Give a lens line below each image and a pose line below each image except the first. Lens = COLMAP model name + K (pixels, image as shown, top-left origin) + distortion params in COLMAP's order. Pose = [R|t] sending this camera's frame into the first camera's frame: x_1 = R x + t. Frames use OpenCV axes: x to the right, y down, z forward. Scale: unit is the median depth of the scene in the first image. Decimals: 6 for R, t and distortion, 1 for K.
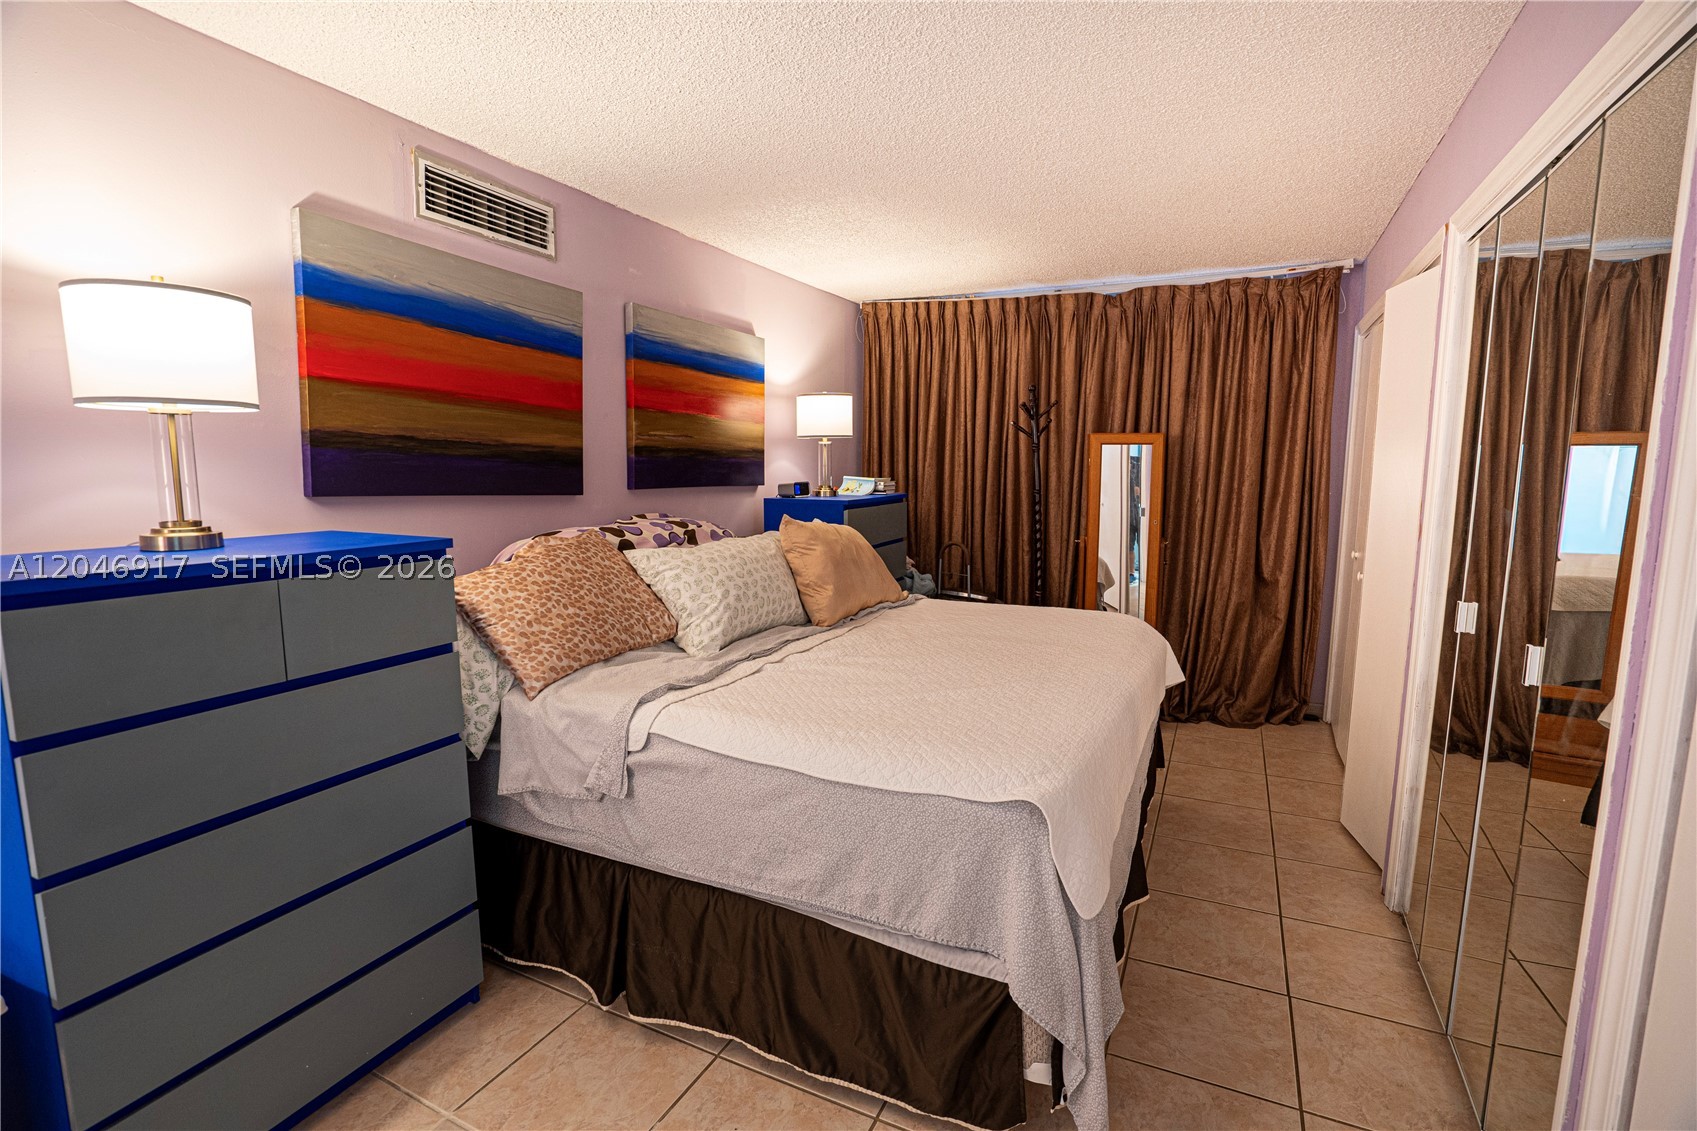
lens RADIAL K [[785.2, 0, 858.4], [0, 785.2, 568.7], [0, 0, 1]] dist [-0.064574, 0.031905]
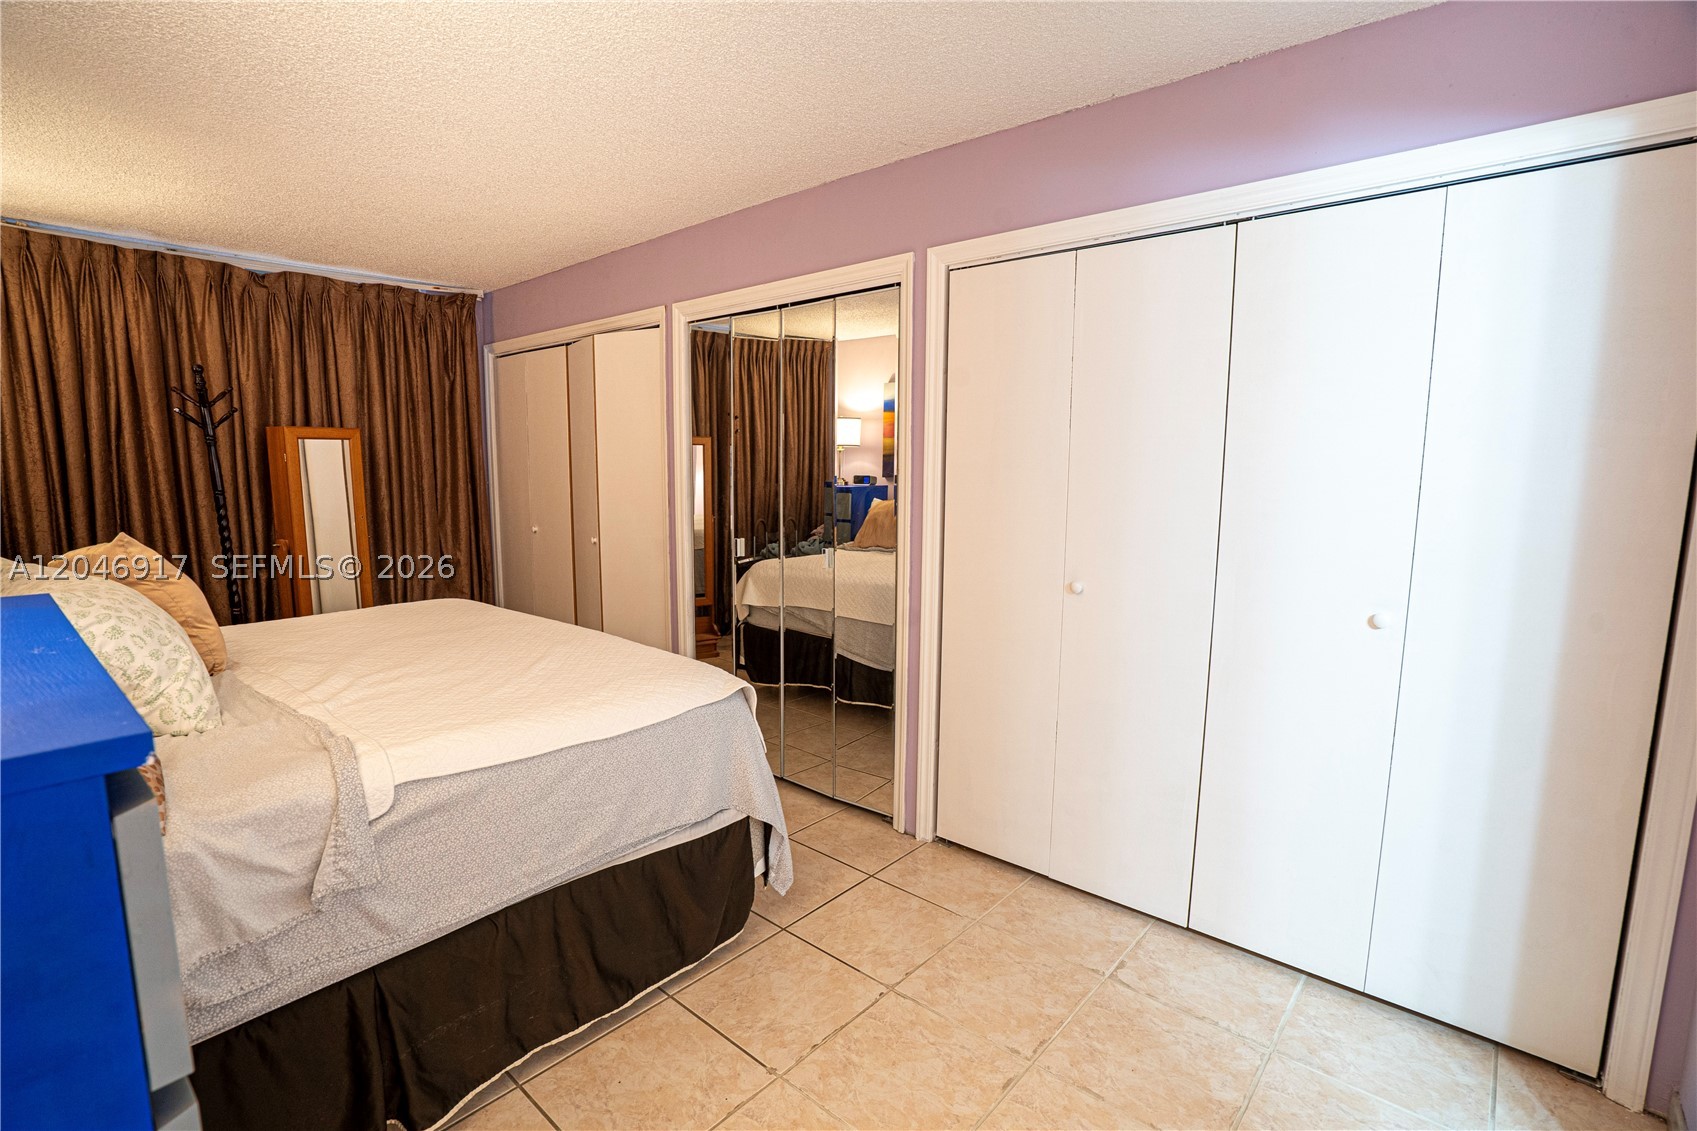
lens RADIAL K [[785.6, 0, 846.0], [0, 785.6, 566.5], [0, 0, 1]] dist [-0.063122, 0.025474]
pose [[0.263083, -0.127493, 0.956312, -0.417459], [0.121961, 0.987673, 0.098123, -0.018995], [-0.957033, 0.090819, 0.275389, 0.139380]]
